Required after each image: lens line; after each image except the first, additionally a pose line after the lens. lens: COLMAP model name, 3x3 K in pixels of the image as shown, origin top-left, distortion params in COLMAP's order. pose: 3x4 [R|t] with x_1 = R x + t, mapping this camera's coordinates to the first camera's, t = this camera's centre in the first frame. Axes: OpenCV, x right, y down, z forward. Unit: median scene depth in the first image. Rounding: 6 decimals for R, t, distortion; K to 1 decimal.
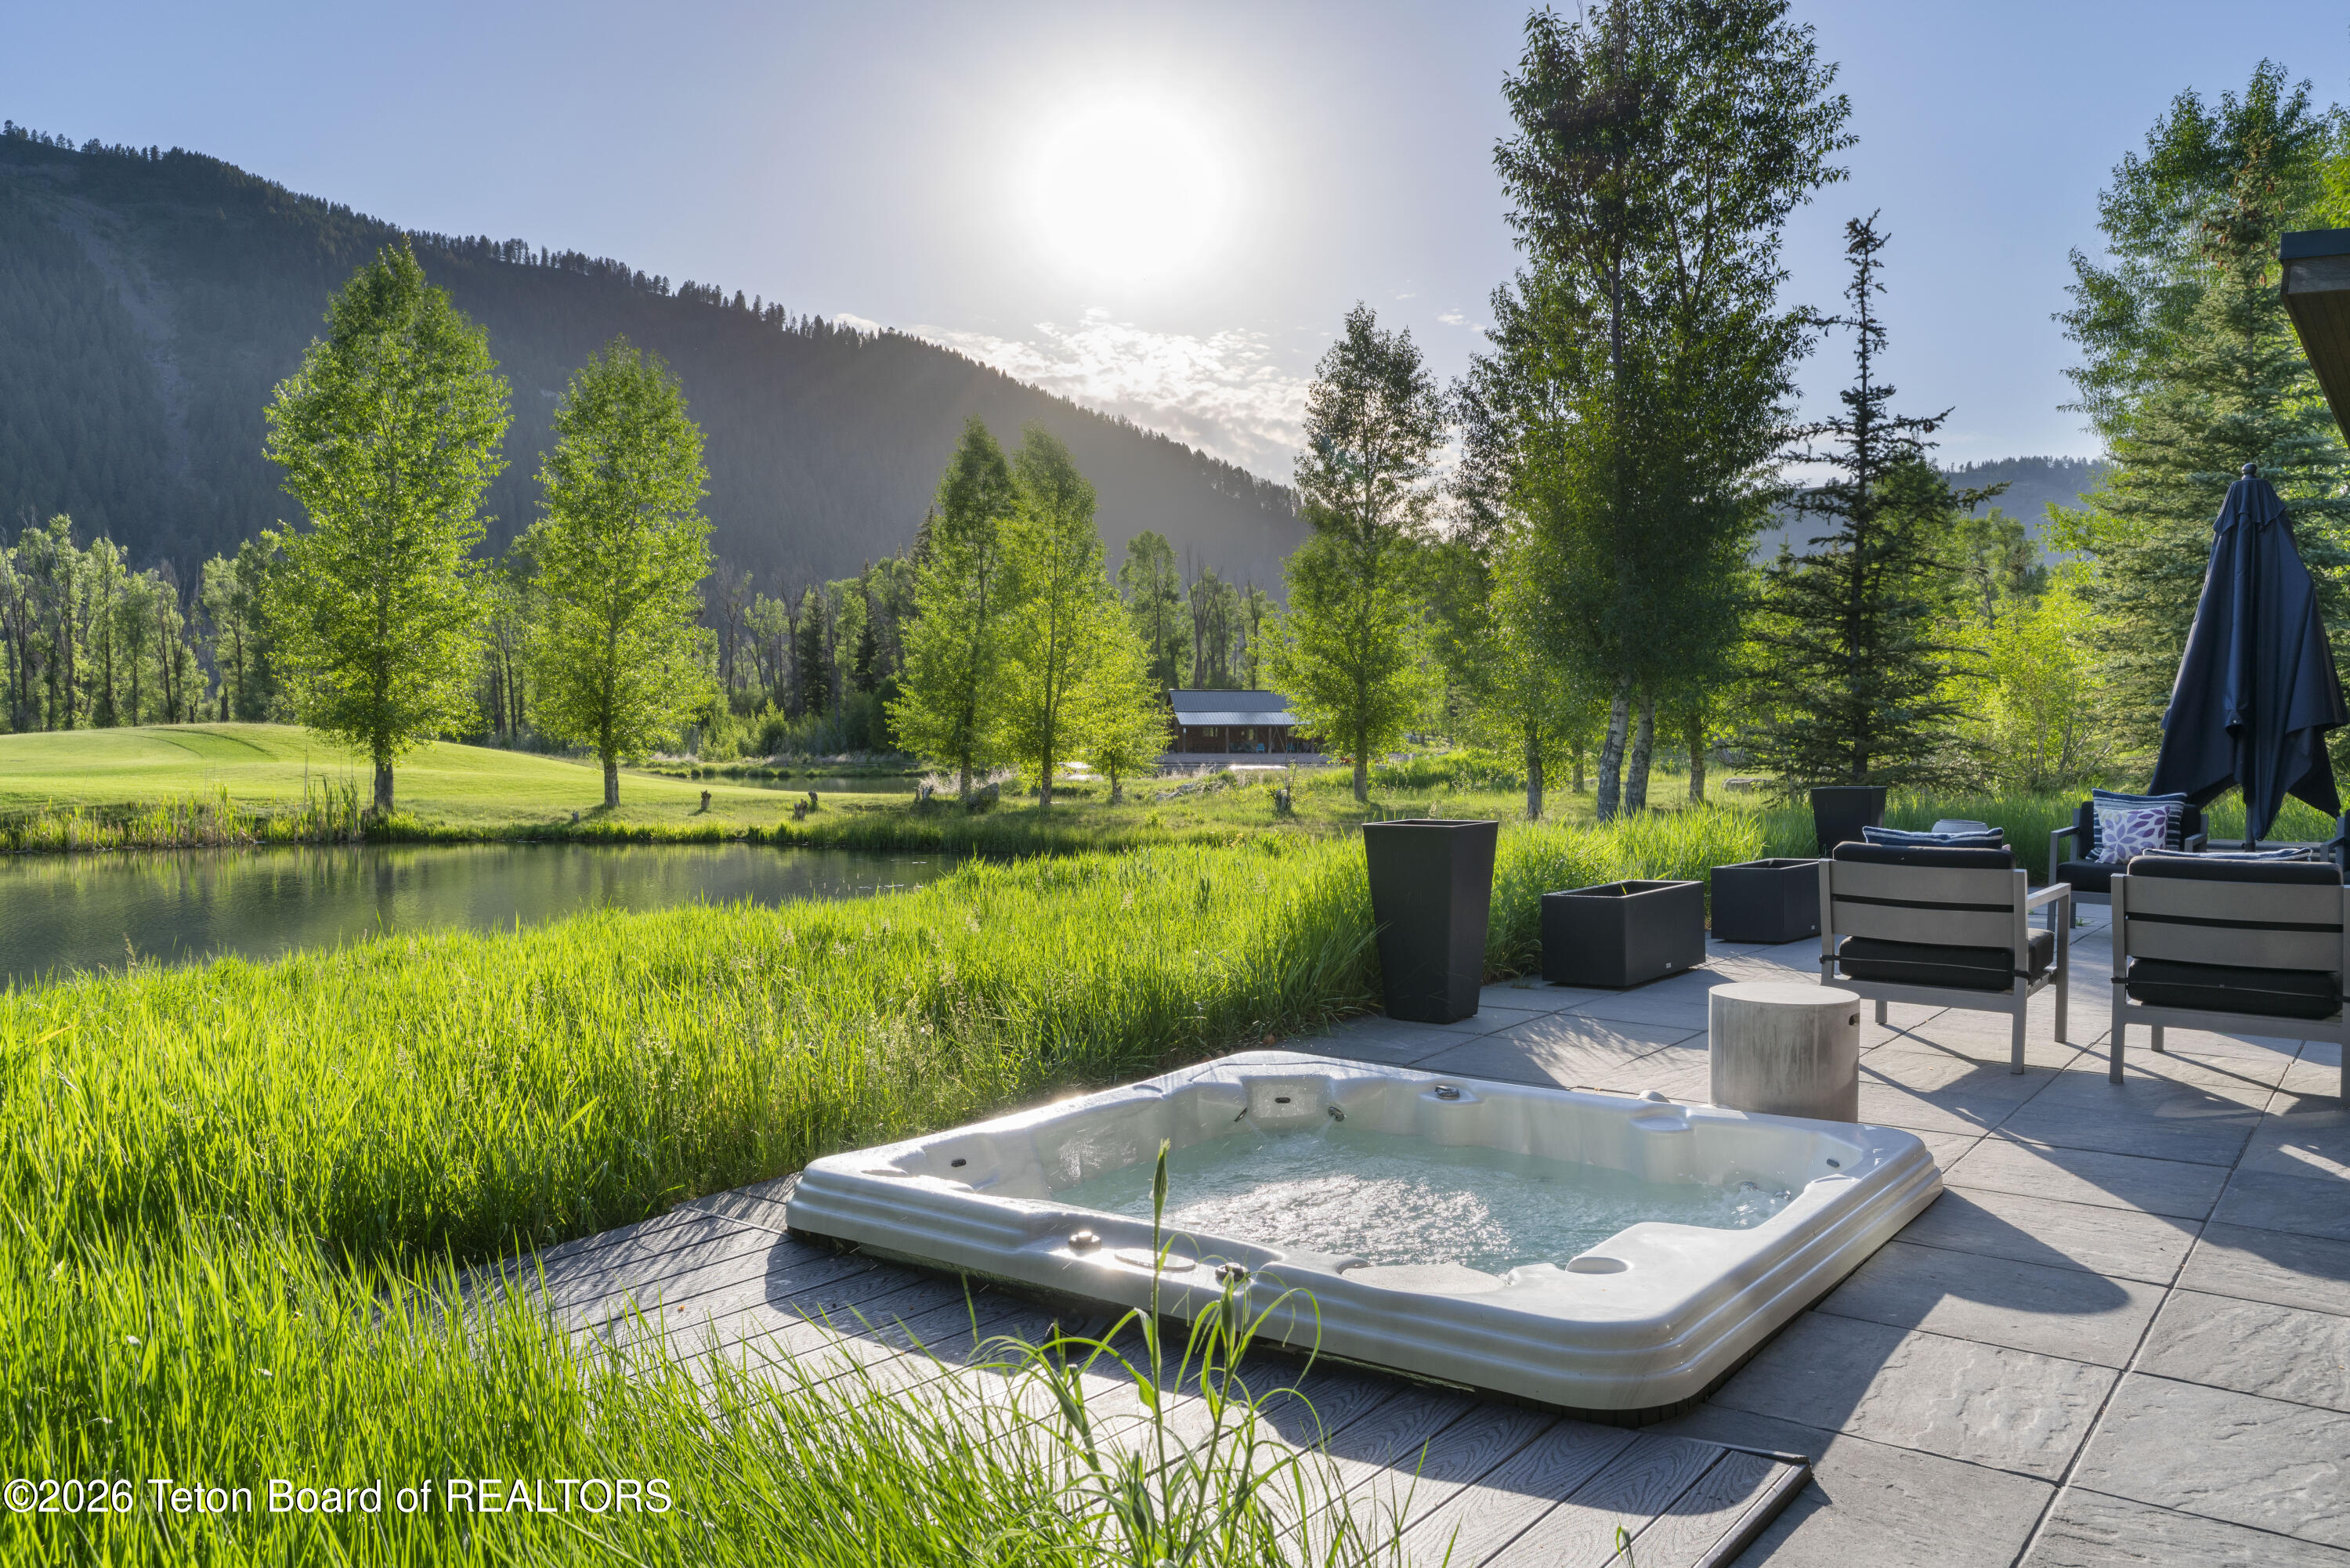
lens RADIAL K [[1831.2, 0, 1179.0], [0, 1831.2, 787.0], [0, 0, 1]] dist [0.005021, 0.000826]
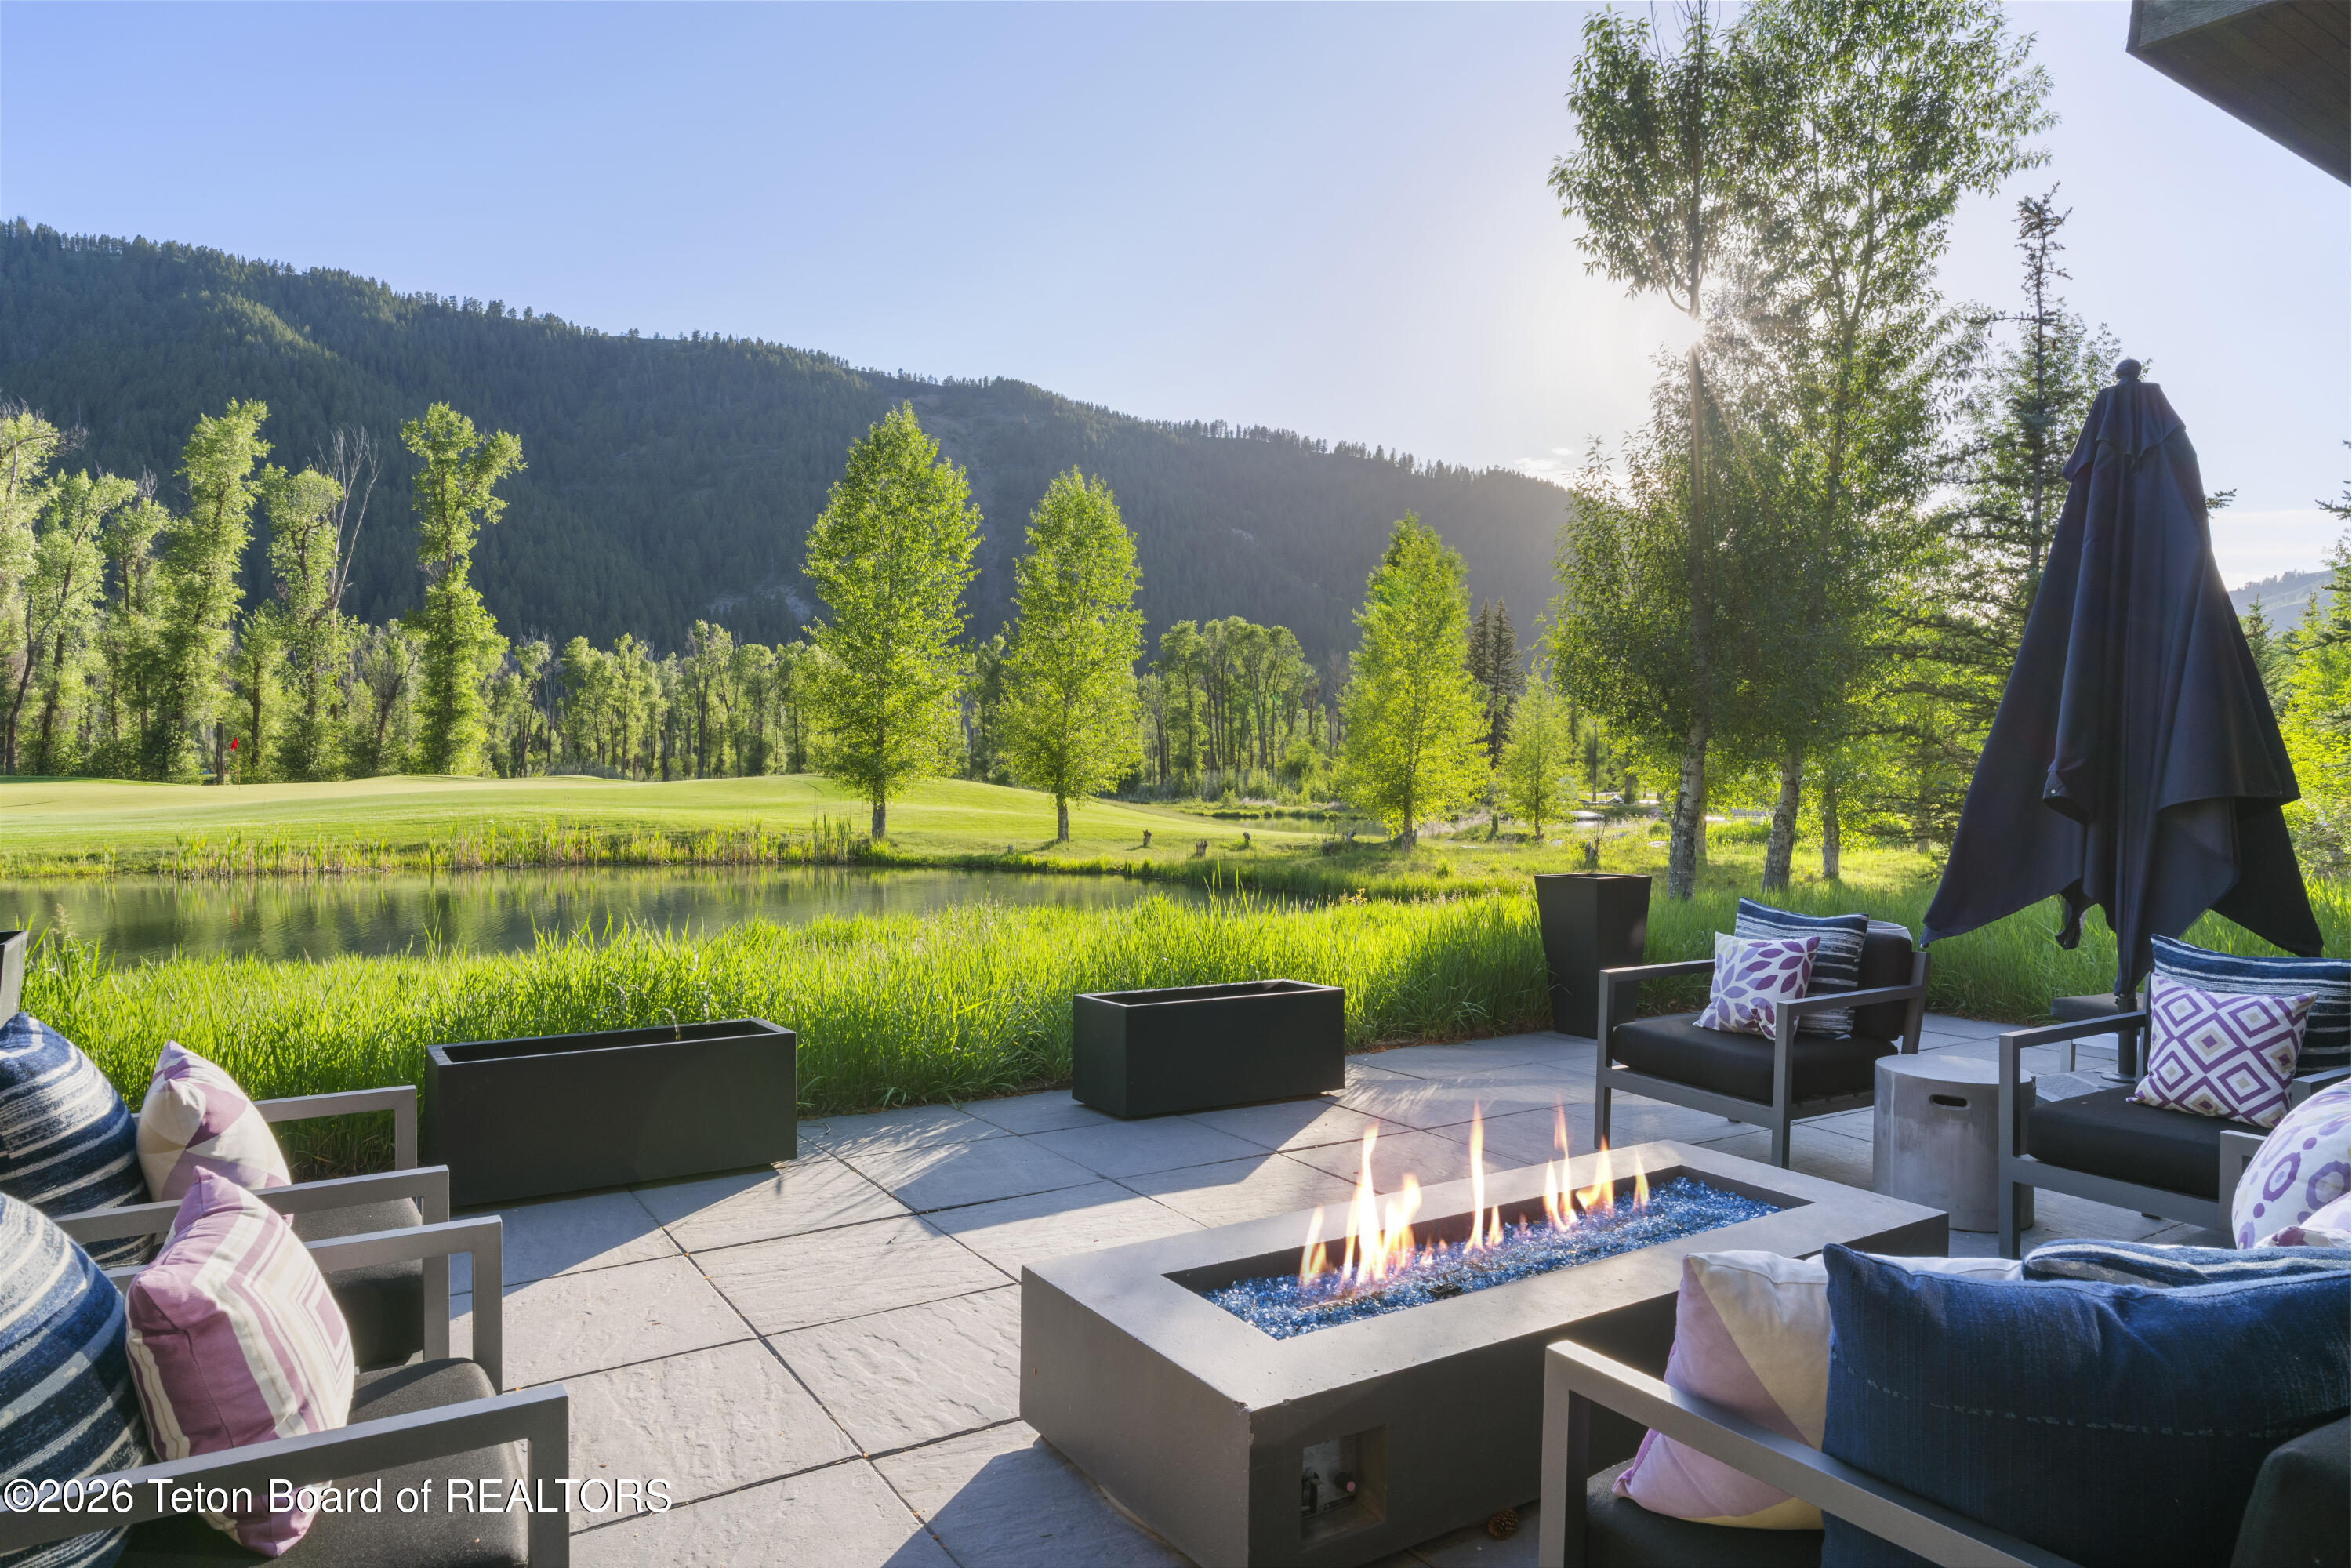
lens RADIAL K [[1438.2, 0, 1176.5], [0, 1438.2, 779.3], [0, 0, 1]] dist [0.002362, 0.001590]
pose [[0.932015, 0.010296, -0.362273, 0.137591], [-0.022240, 0.999337, -0.028816, -0.005779], [0.361736, 0.034914, 0.931626, 0.134378]]
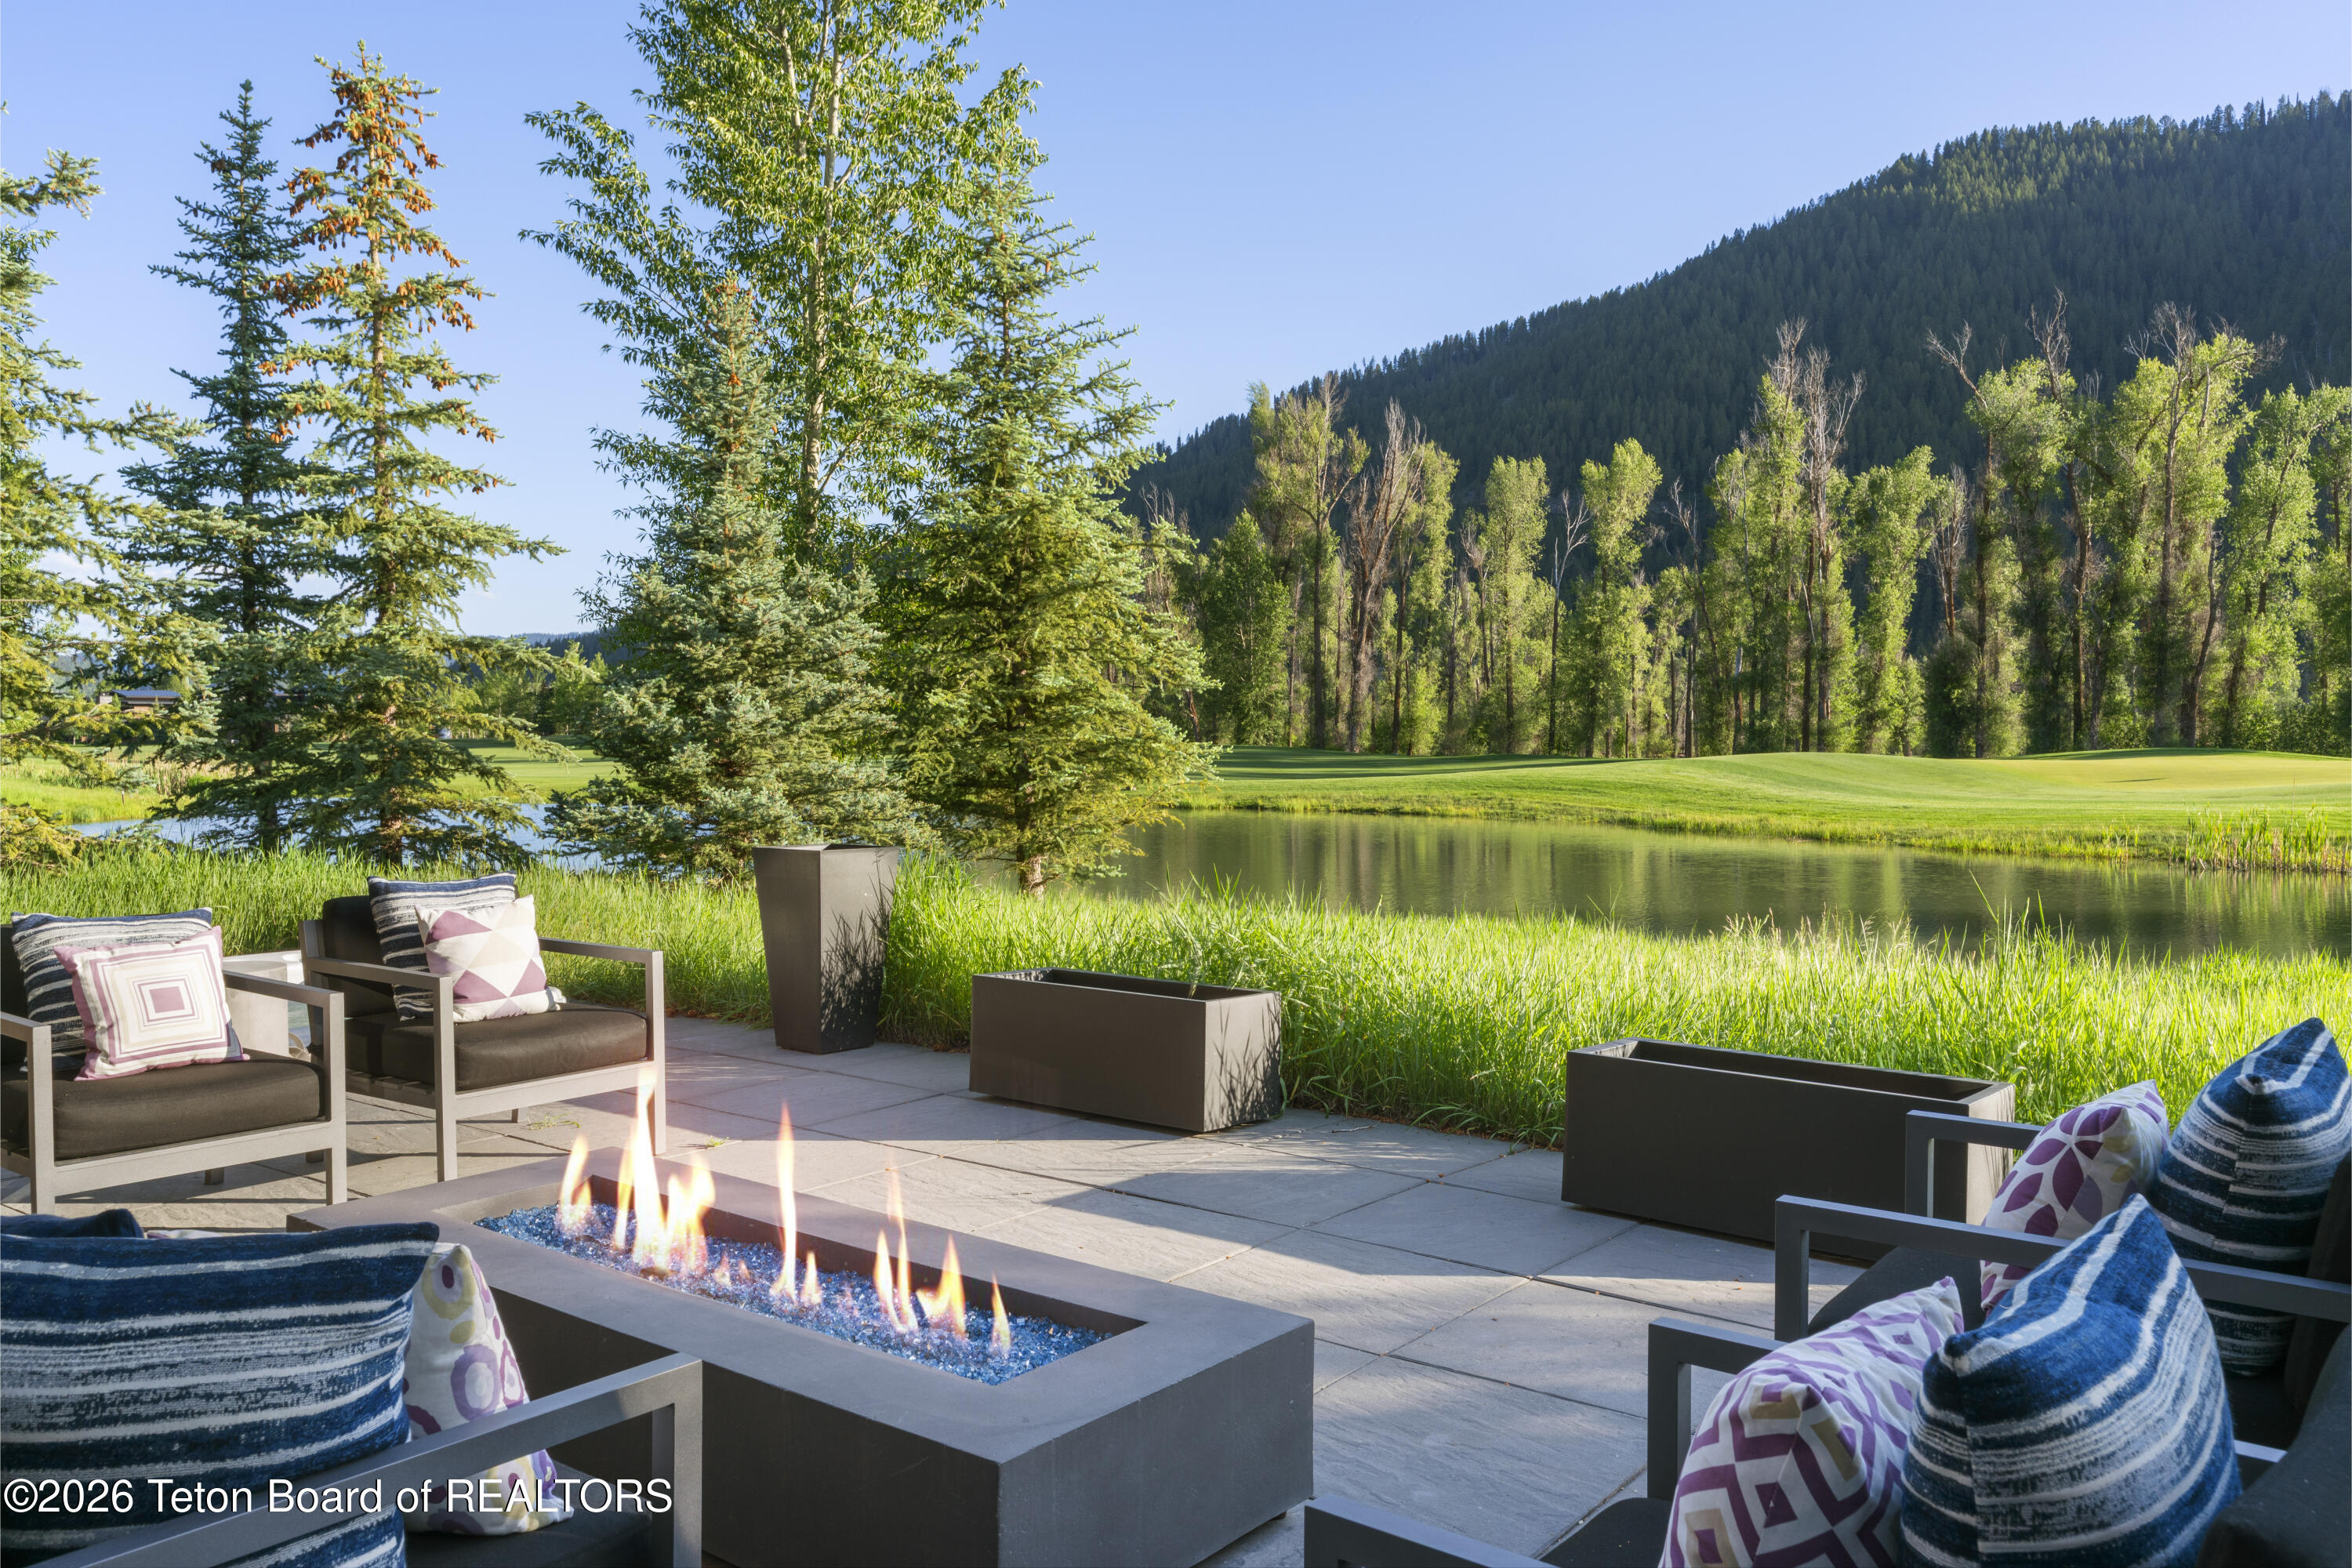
lens RADIAL K [[1832.9, 0, 1179.5], [0, 1832.9, 782.4], [0, 0, 1]] dist [0.005021, 0.000826]
pose [[-0.032694, 0.029637, -0.999026, 0.211501], [-0.039615, 0.998736, 0.030925, -0.009858], [0.998680, 0.040587, -0.031479, 0.233953]]
